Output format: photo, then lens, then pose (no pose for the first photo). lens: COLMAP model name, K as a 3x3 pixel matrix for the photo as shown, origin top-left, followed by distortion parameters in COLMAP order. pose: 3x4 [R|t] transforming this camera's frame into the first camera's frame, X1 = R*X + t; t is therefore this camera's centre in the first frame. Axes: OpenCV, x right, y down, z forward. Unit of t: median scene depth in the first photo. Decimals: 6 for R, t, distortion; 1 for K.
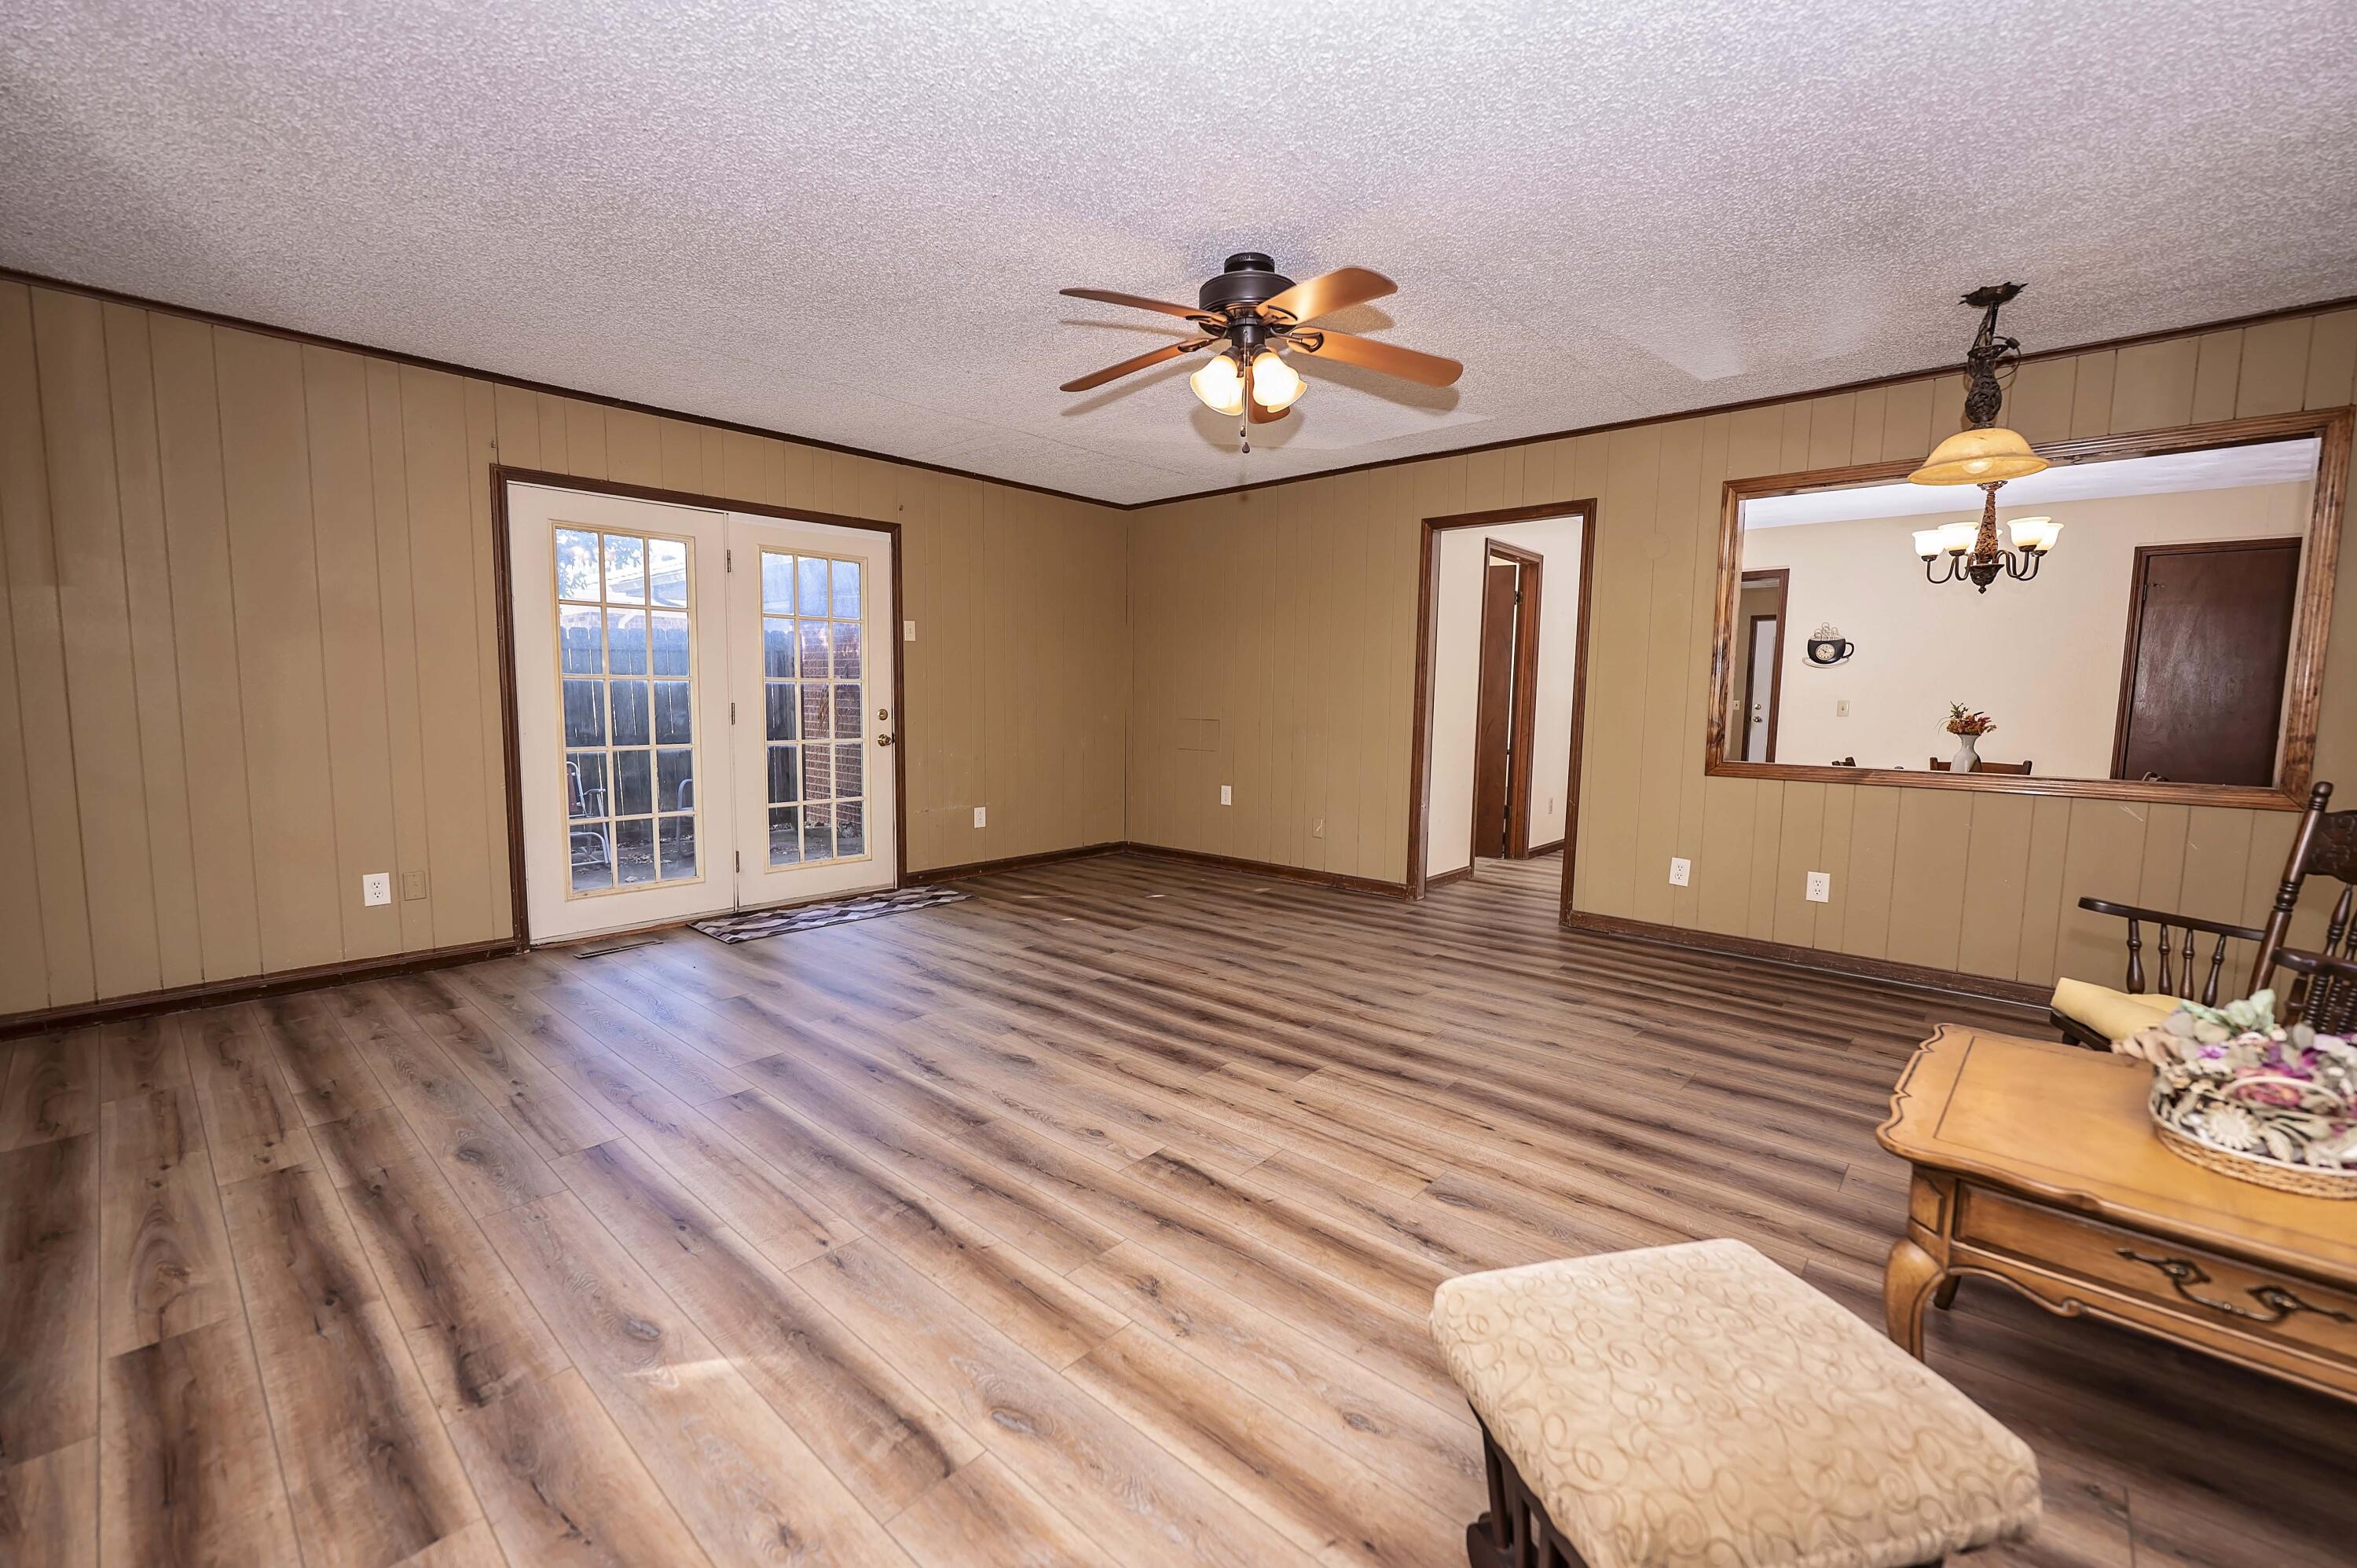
lens RADIAL K [[944.7, 0, 1196.4], [0, 944.7, 786.1], [0, 0, 1]] dist [-0.002934, -0.000148]
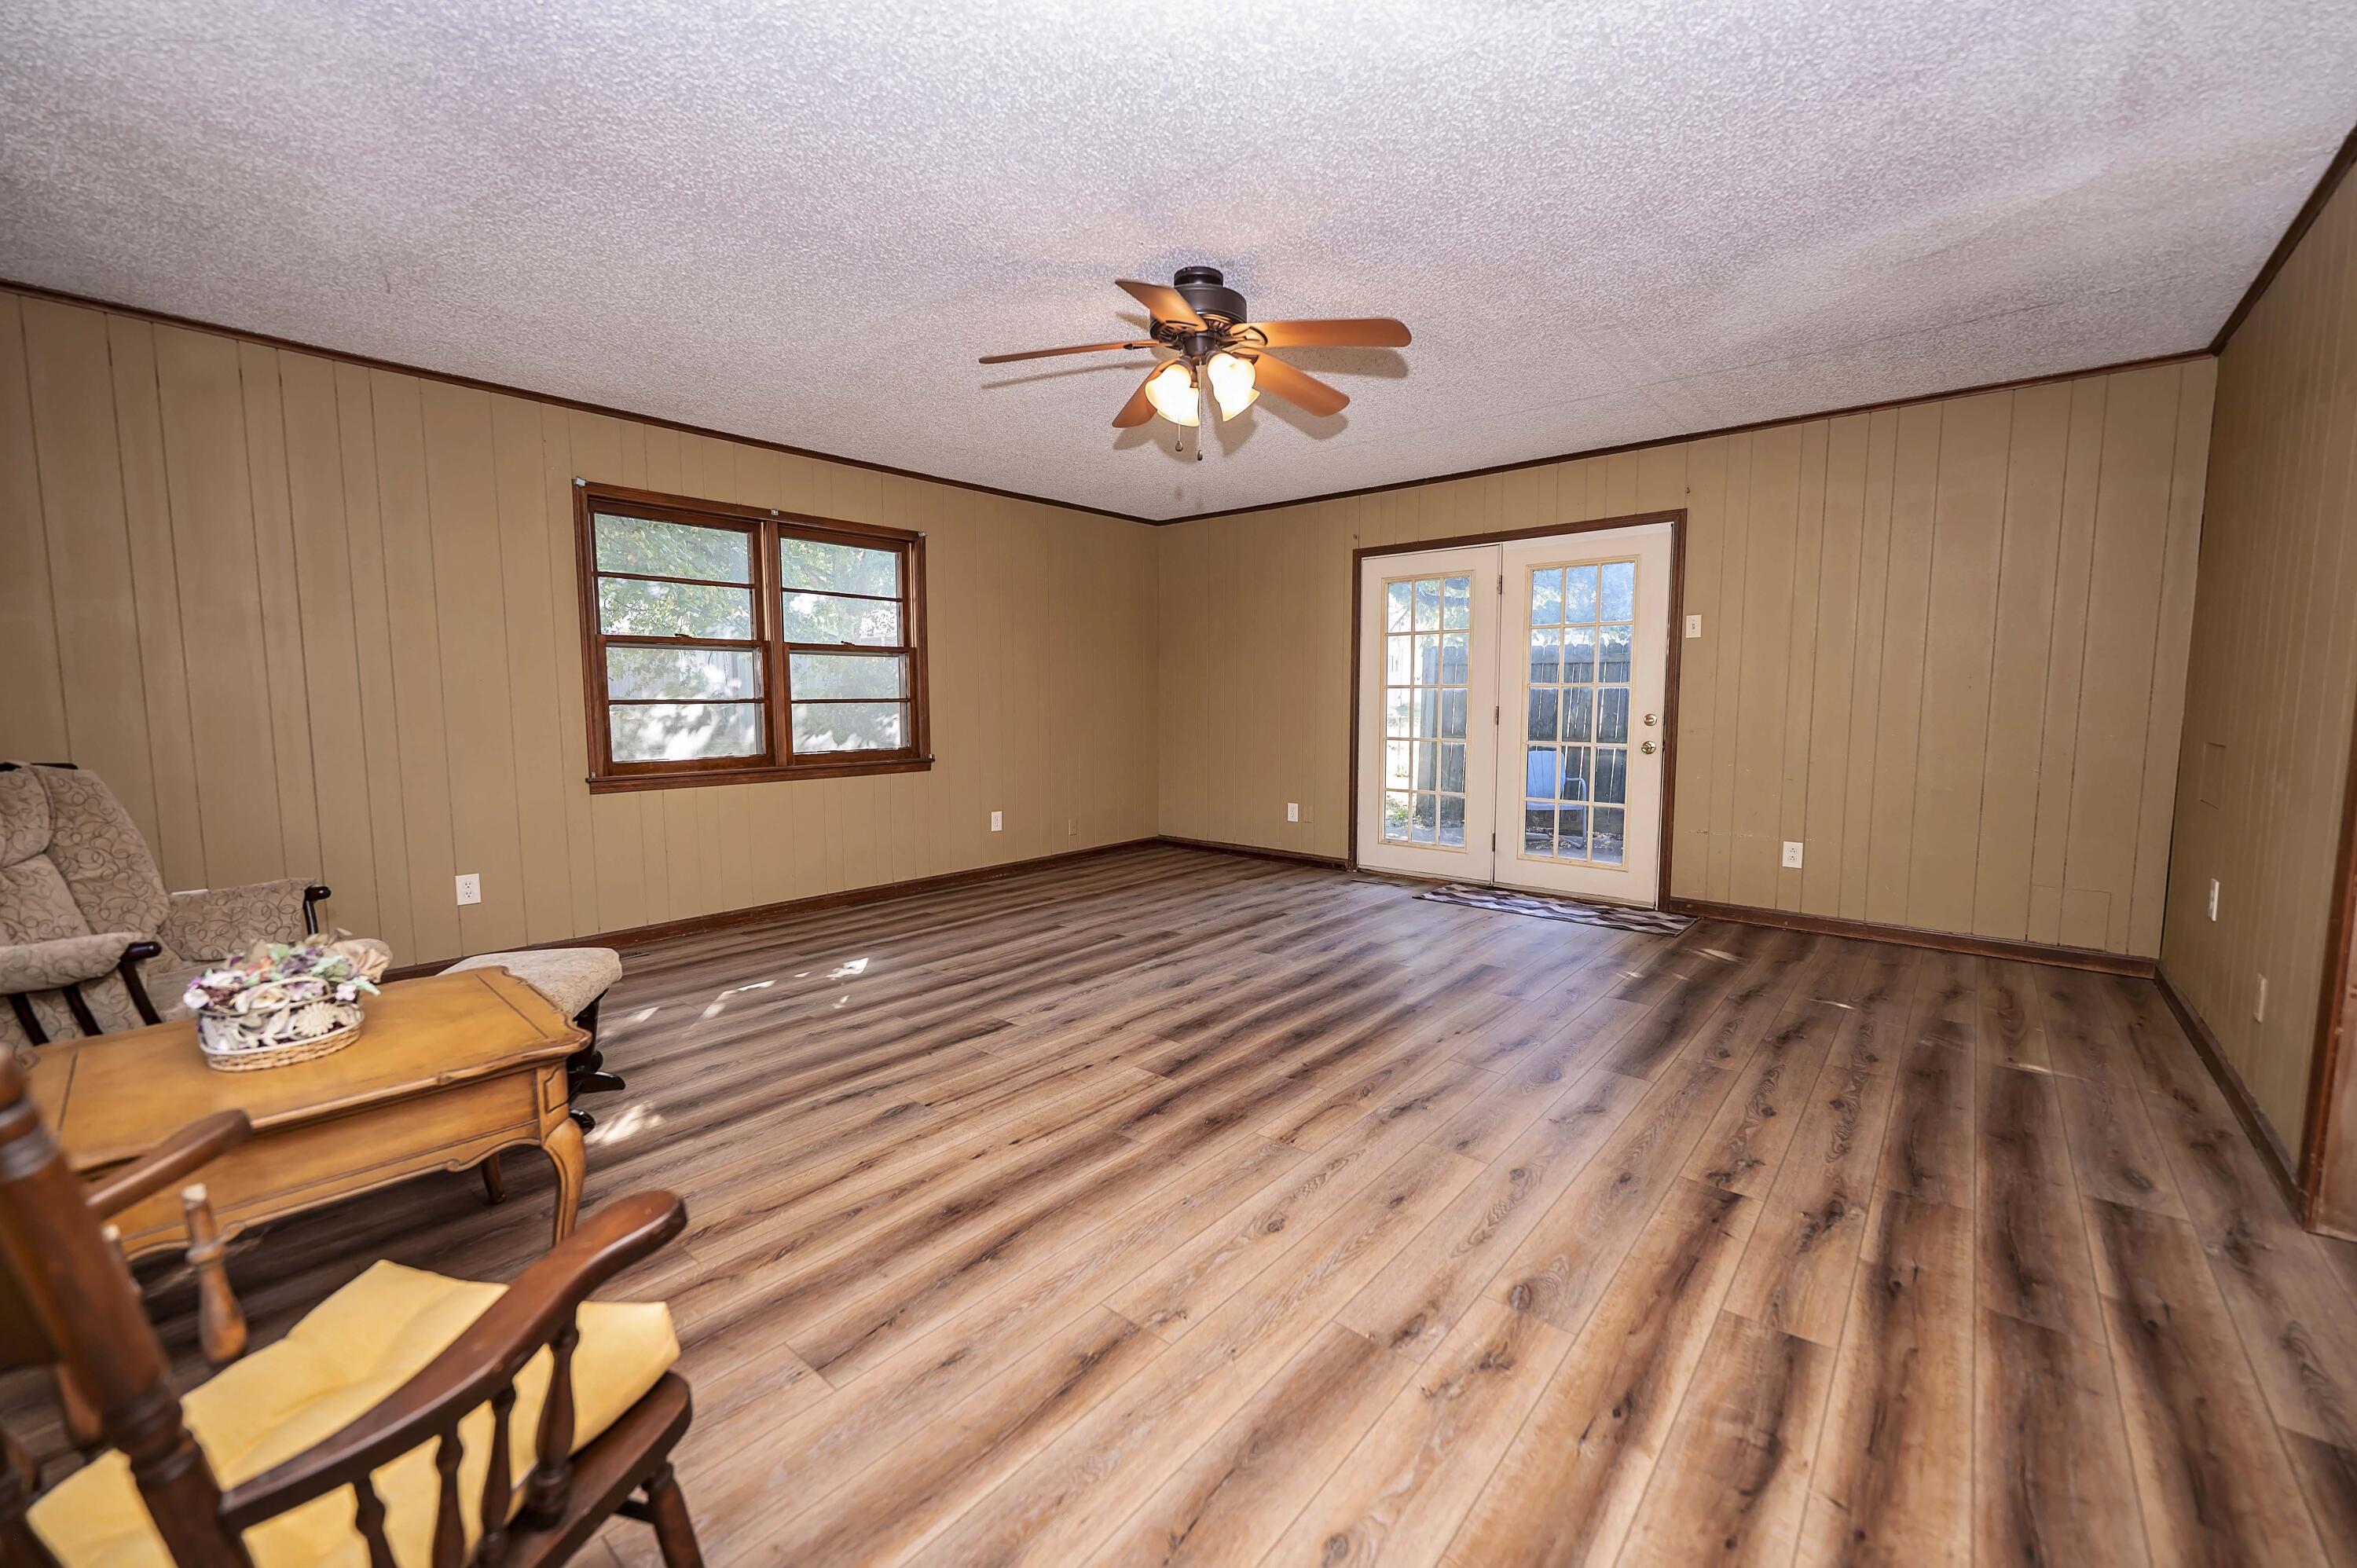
lens RADIAL K [[944.7, 0, 1191.7], [0, 944.7, 779.1], [0, 0, 1]] dist [-0.002934, -0.000148]
pose [[0.023220, 0.079917, -0.996531, 0.947593], [-0.095615, 0.992408, 0.077359, -0.074467], [0.995148, 0.093487, 0.030685, 0.848520]]
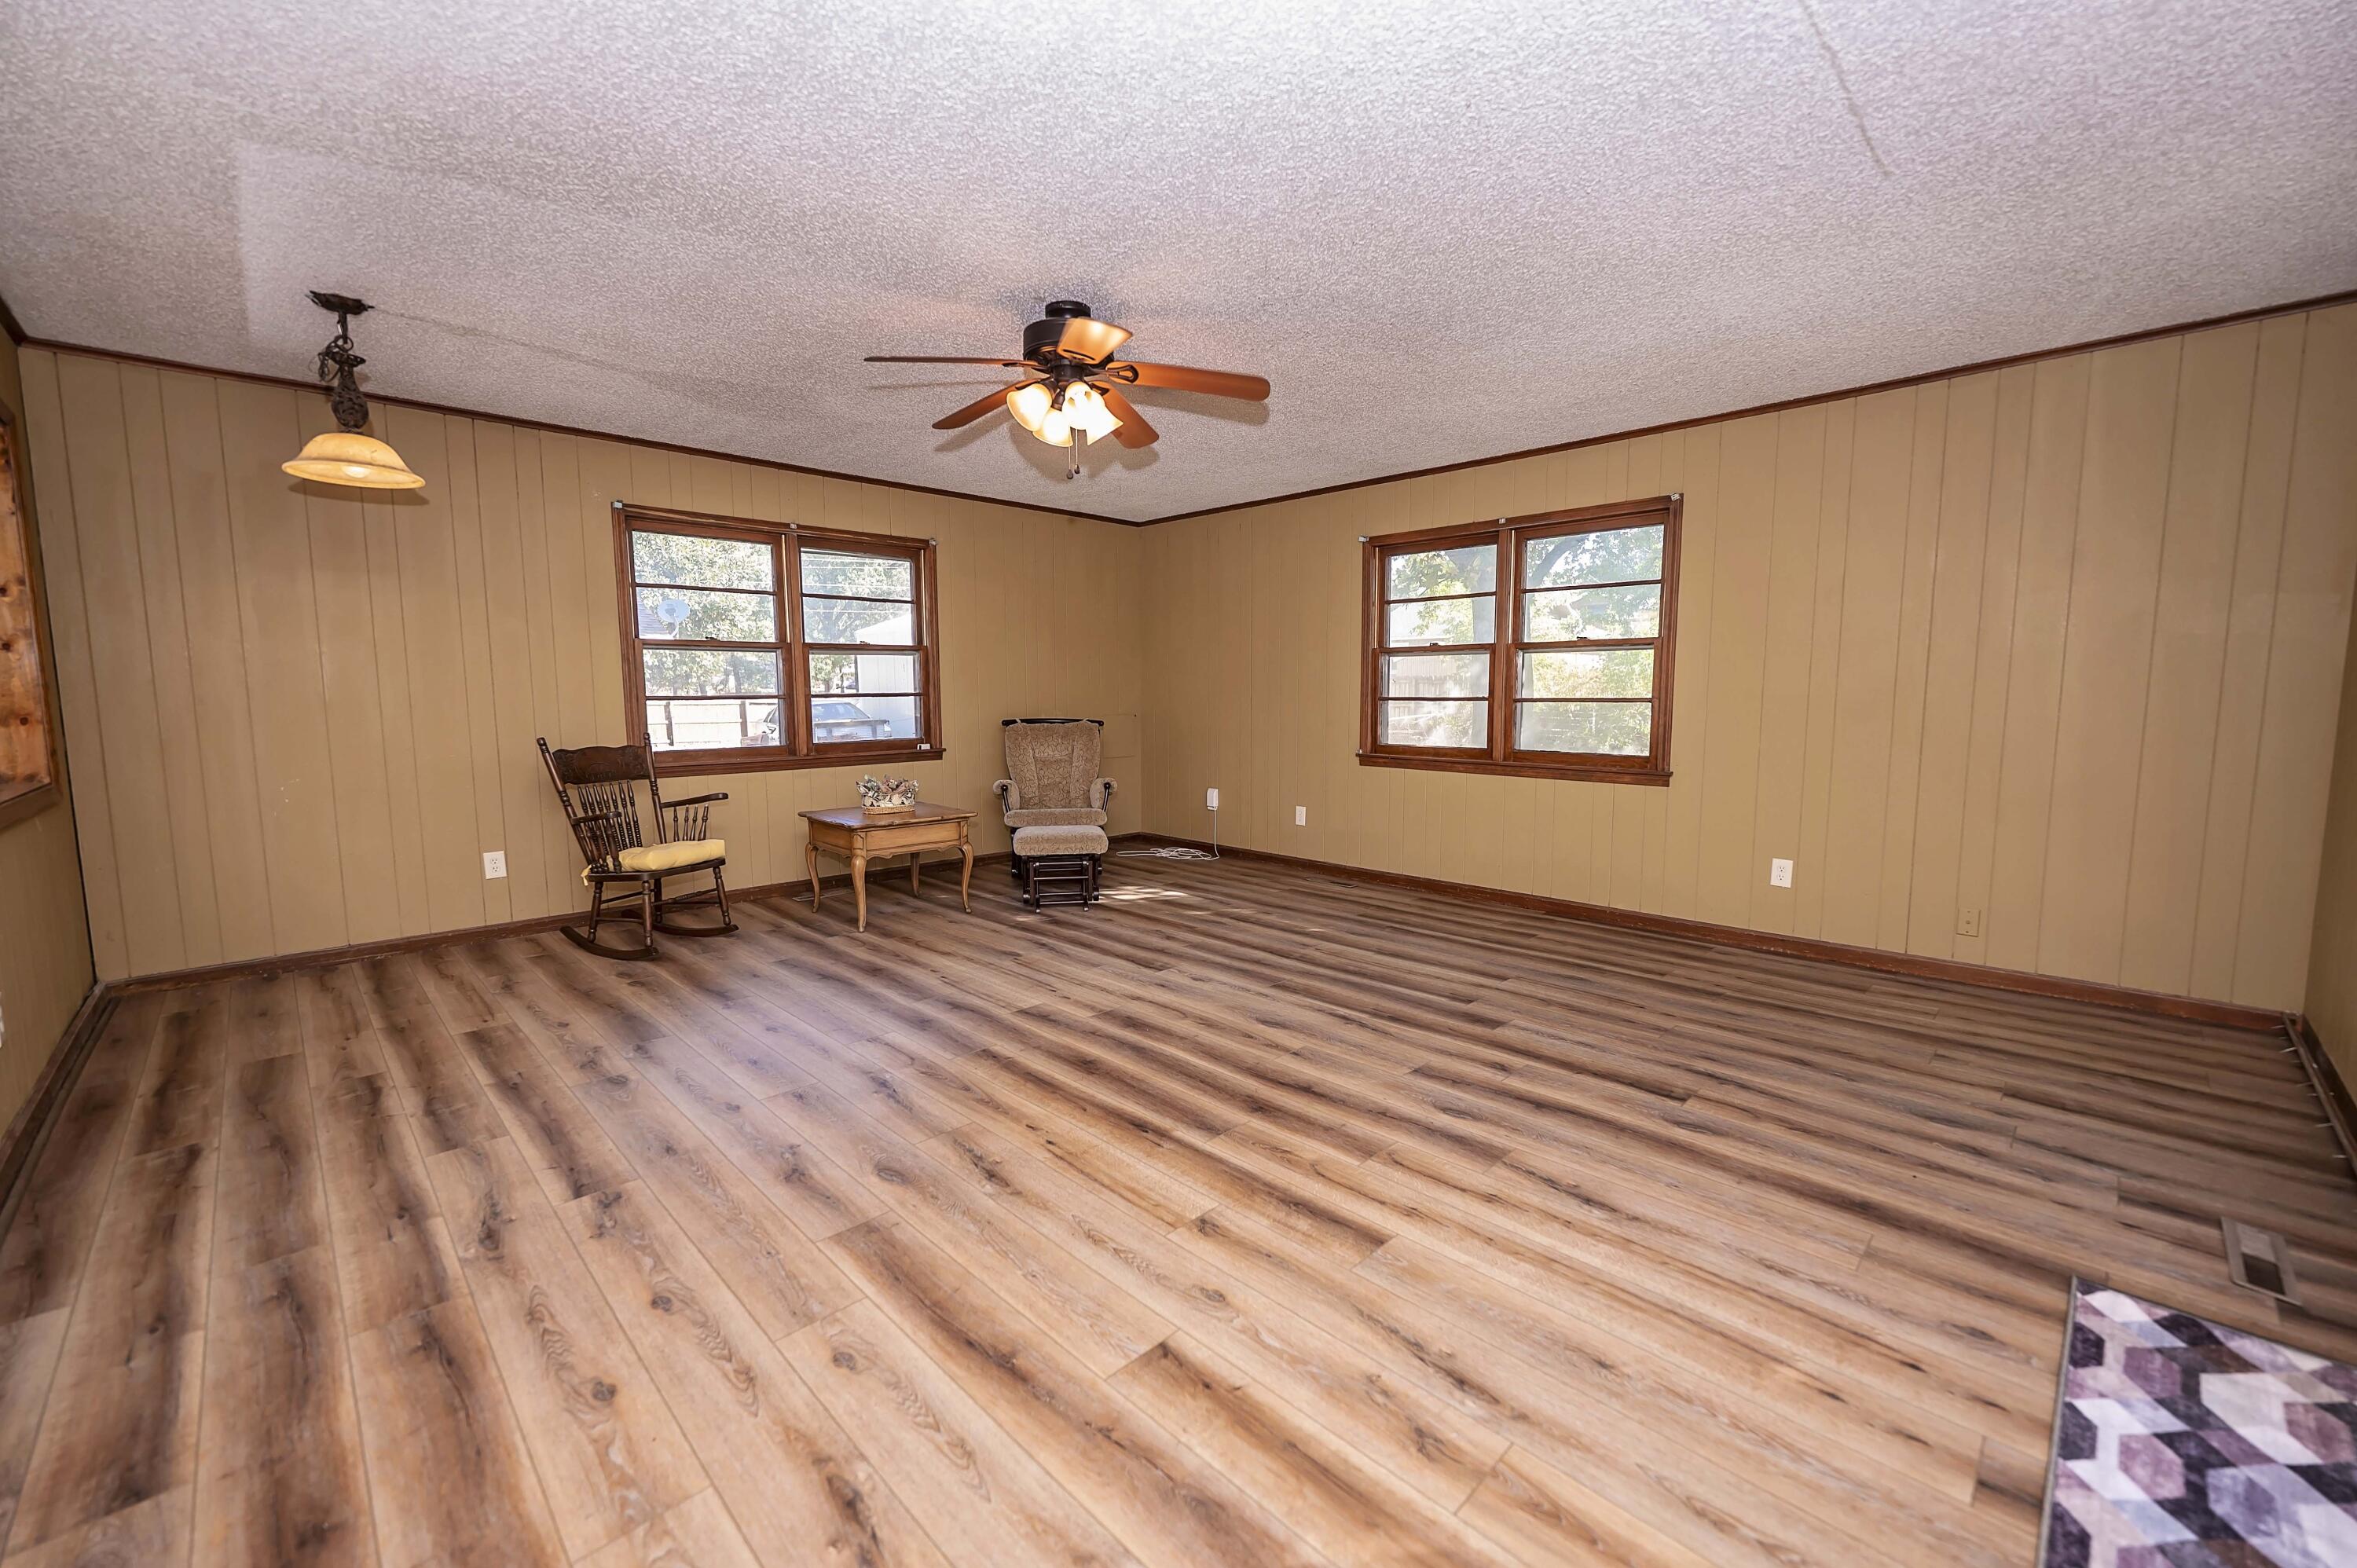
lens RADIAL K [[944.7, 0, 1181.6], [0, 944.7, 781.5], [0, 0, 1]] dist [-0.002934, -0.000148]
pose [[-0.996938, -0.016002, 0.076540, -0.144127], [-0.000954, 0.981252, 0.192728, -0.186903], [-0.078189, 0.192065, -0.978263, 1.833867]]
